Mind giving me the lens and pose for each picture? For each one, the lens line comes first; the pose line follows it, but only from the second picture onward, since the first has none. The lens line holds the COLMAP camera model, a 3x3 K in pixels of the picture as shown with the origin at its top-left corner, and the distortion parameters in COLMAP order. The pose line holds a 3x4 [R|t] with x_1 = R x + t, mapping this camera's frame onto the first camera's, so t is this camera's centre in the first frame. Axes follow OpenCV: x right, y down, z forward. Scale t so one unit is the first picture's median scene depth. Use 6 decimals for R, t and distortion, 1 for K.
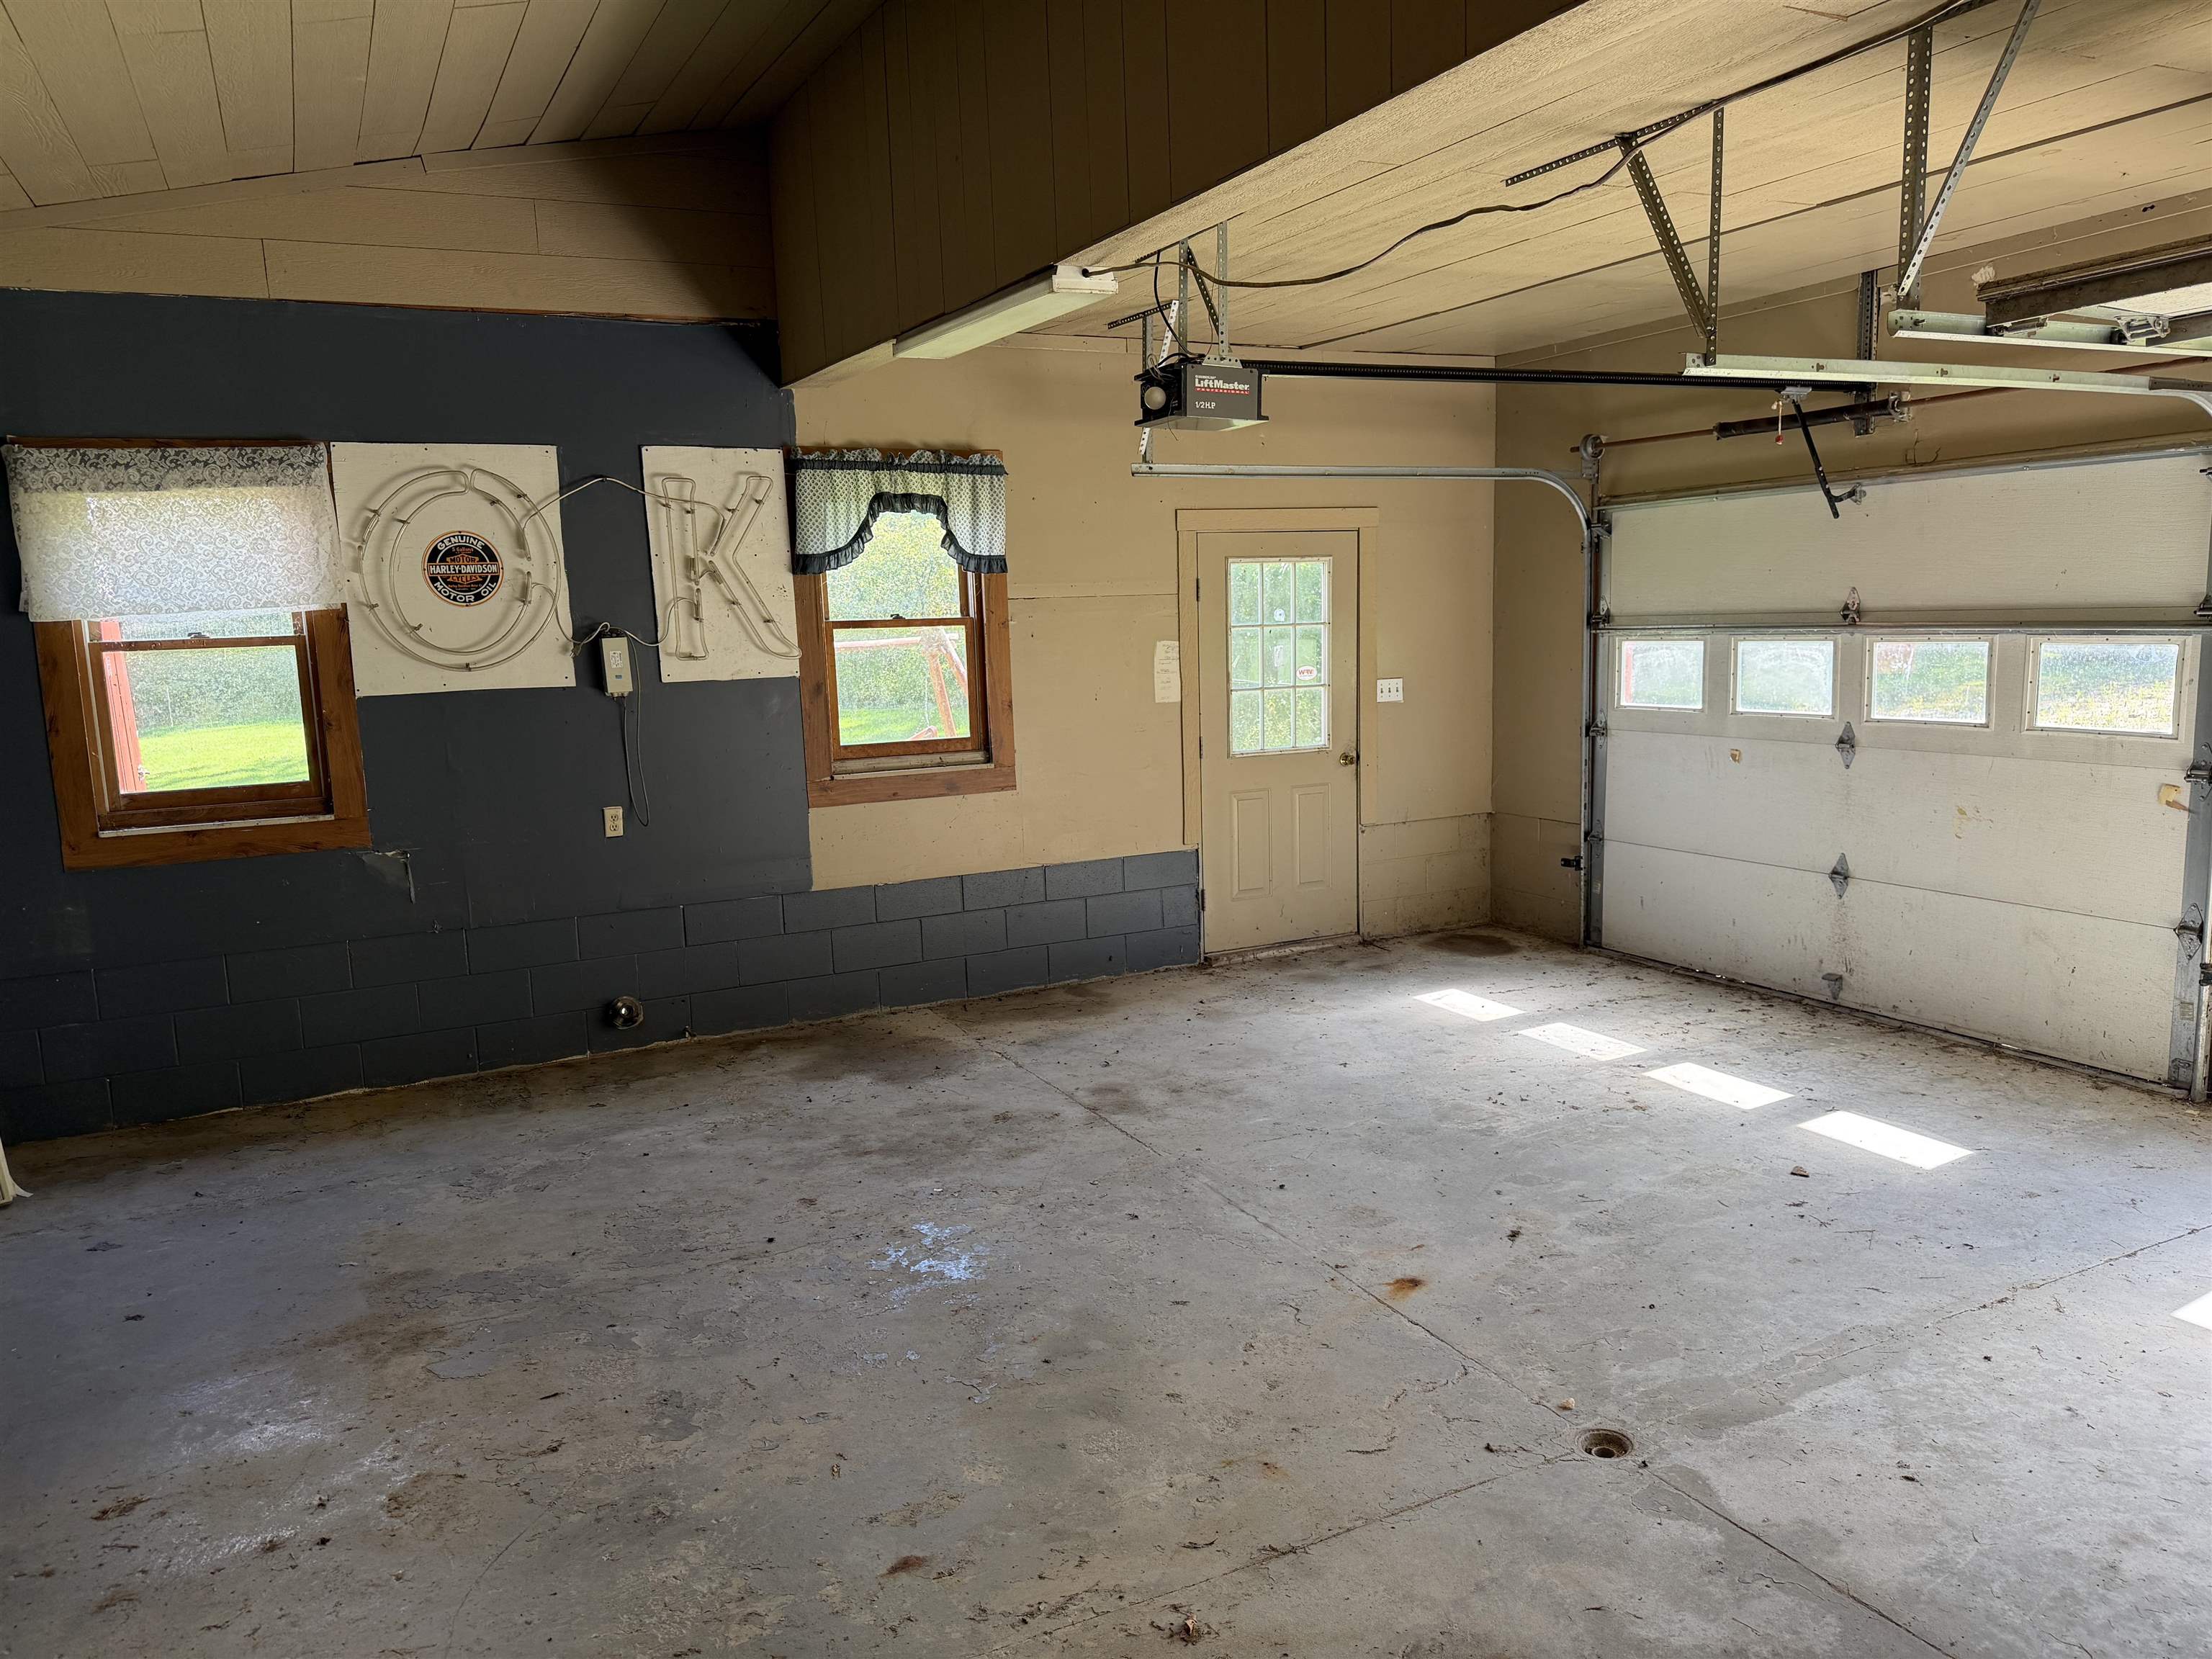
lens RADIAL K [[1503.9, 0, 1102.0], [0, 1503.9, 857.0], [0, 0, 1]] dist [0.050956, -0.114764]
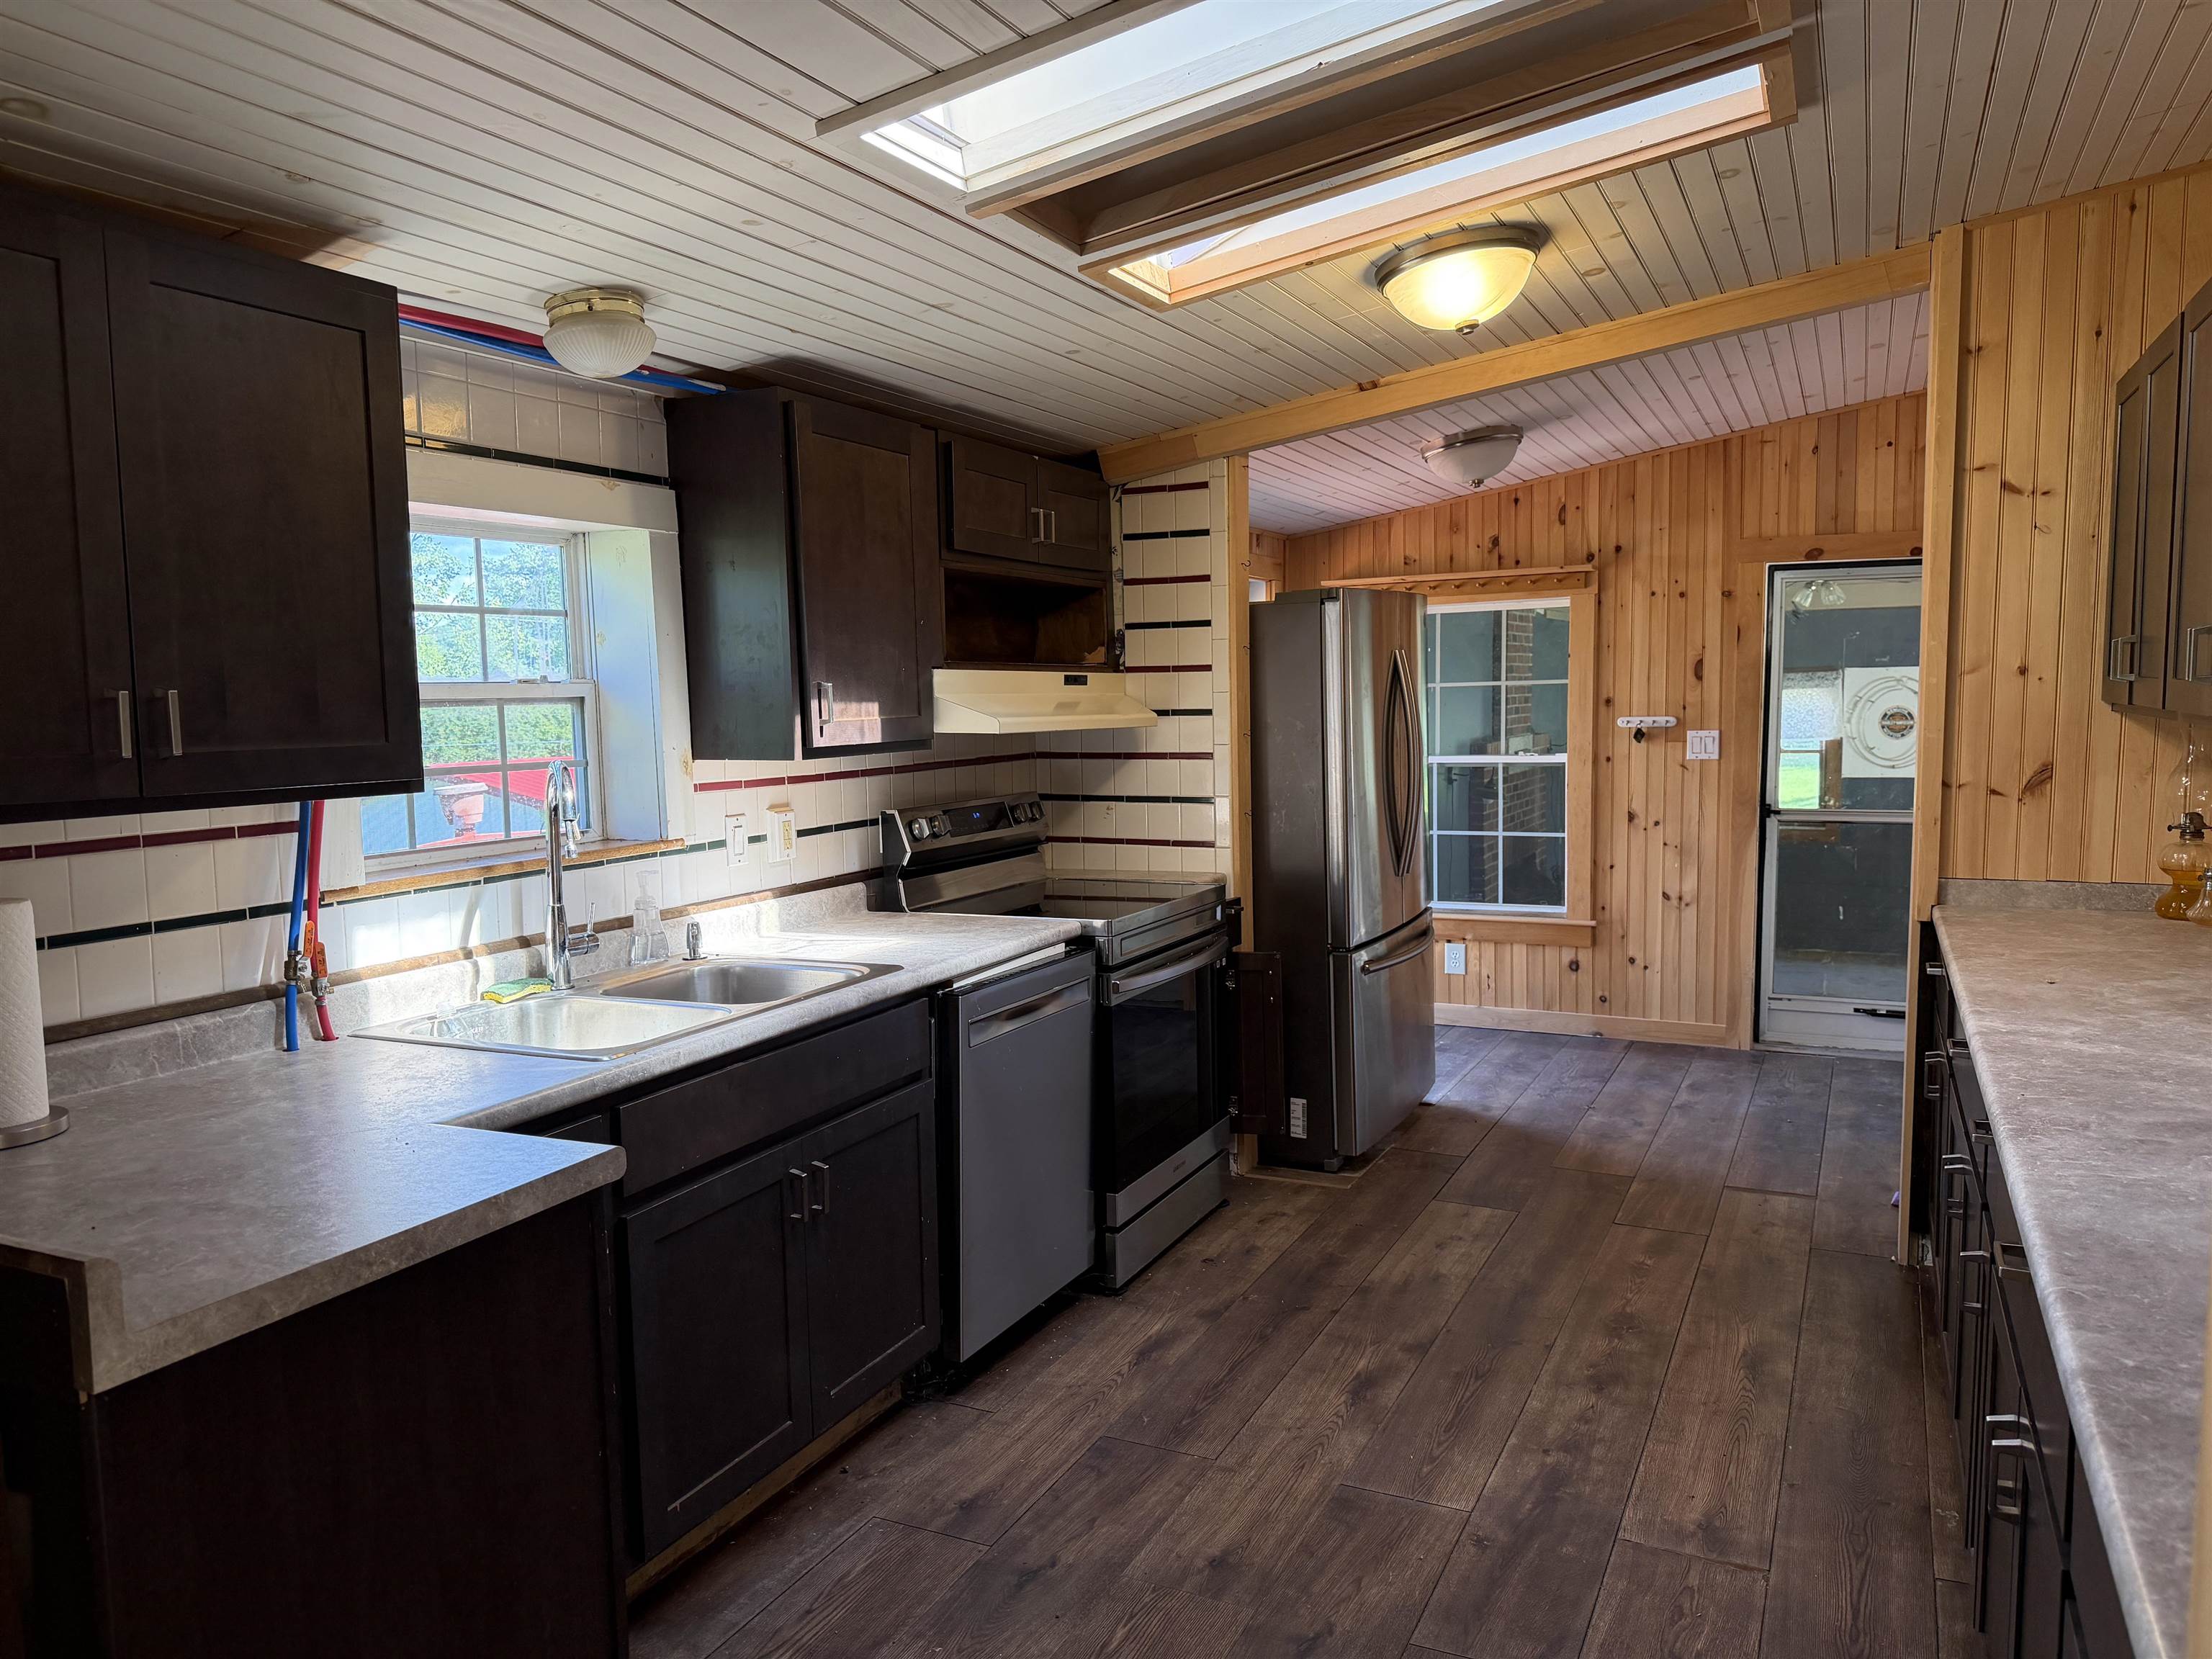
lens RADIAL K [[1548.7, 0, 1106.0], [0, 1548.7, 829.5], [0, 0, 1]] dist [0.132127, -0.244003]
pose [[0.591077, 0.090634, -0.801507, 0.735327], [-0.123770, 0.992091, 0.020909, 0.057906], [0.797063, 0.086844, 0.597620, -1.252165]]
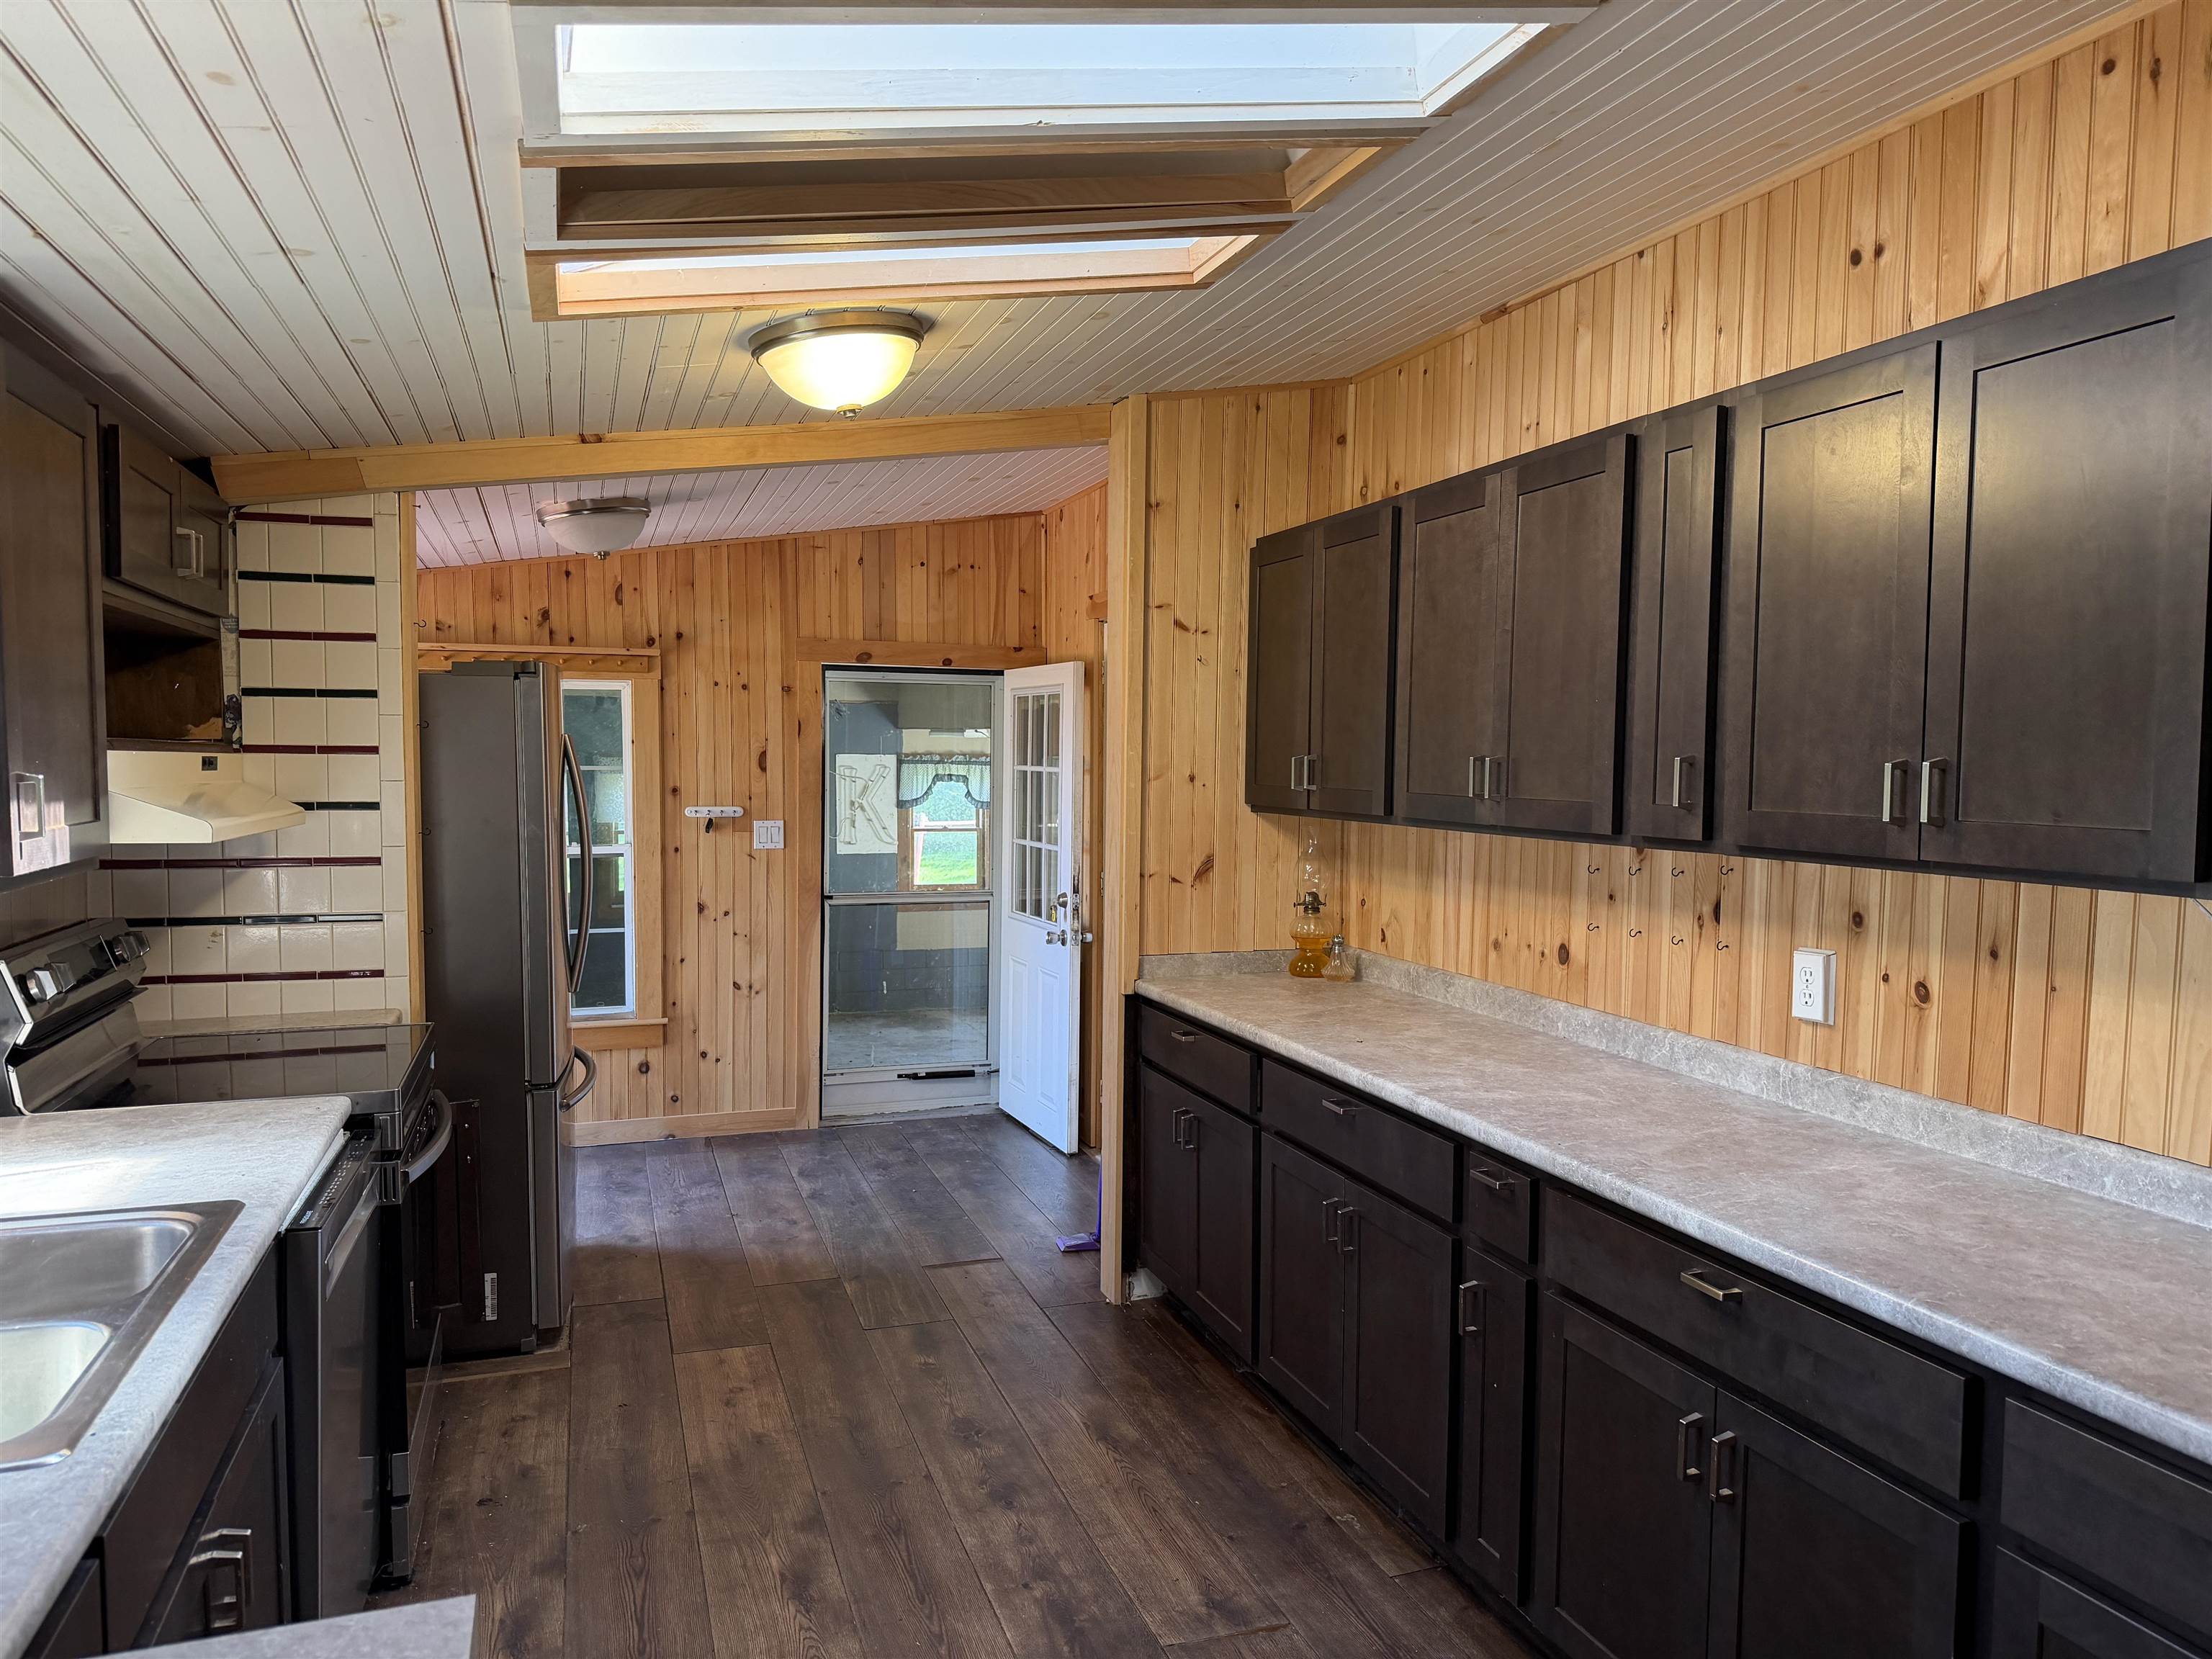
lens RADIAL K [[1548.7, 0, 1106.0], [0, 1548.7, 829.5], [0, 0, 1]] dist [0.132127, -0.244003]
pose [[0.987283, 0.044207, -0.152701, 0.494516], [-0.060069, 0.993084, -0.100873, 0.064999], [0.147186, 0.108763, 0.983111, -1.329210]]
